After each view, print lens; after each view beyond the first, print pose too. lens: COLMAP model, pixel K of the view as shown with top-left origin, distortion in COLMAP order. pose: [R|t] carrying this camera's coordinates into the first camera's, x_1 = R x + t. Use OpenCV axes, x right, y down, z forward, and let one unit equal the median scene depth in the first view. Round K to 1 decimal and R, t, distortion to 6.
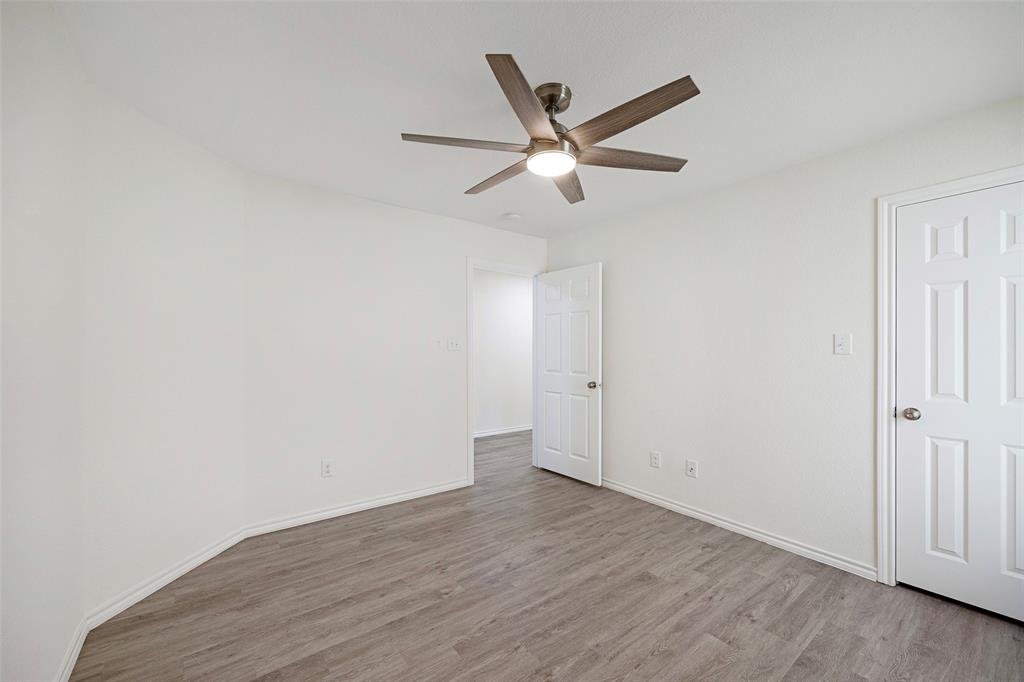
lens RADIAL K [[401.2, 0, 515.6], [0, 401.2, 344.7], [0, 0, 1]] dist [-0.000863, -0.000046]
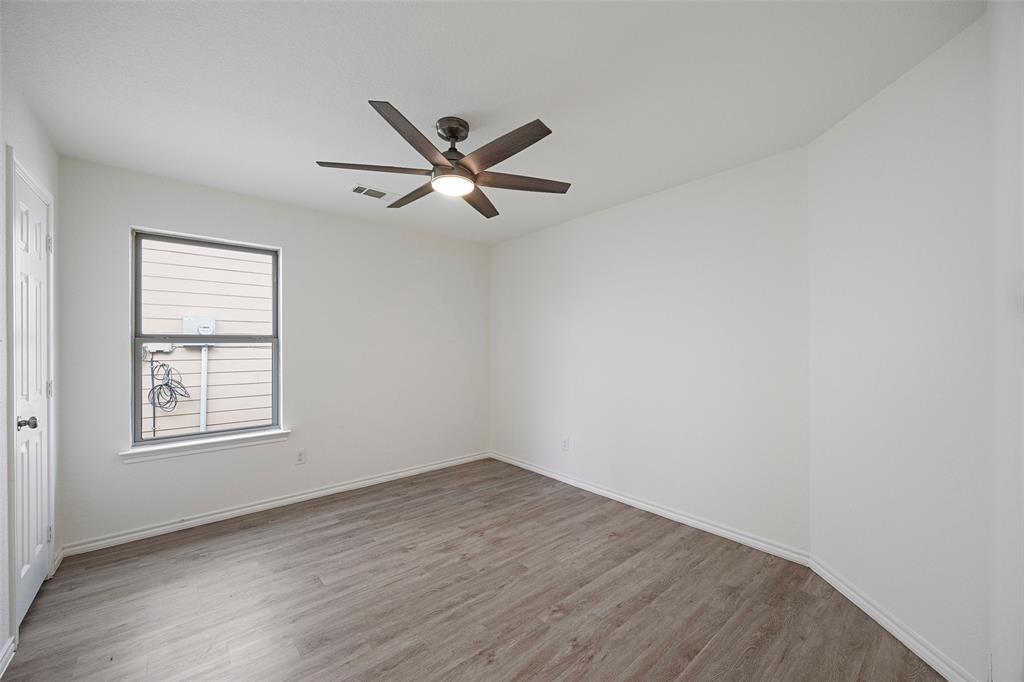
lens RADIAL K [[401.2, 0, 515.6], [0, 401.2, 344.7], [0, 0, 1]] dist [-0.000863, -0.000046]
pose [[-0.998399, -0.001360, -0.056546, -0.026603], [-0.000878, 0.999963, -0.008546, -0.000307], [0.056556, -0.008483, -0.998363, 2.030140]]
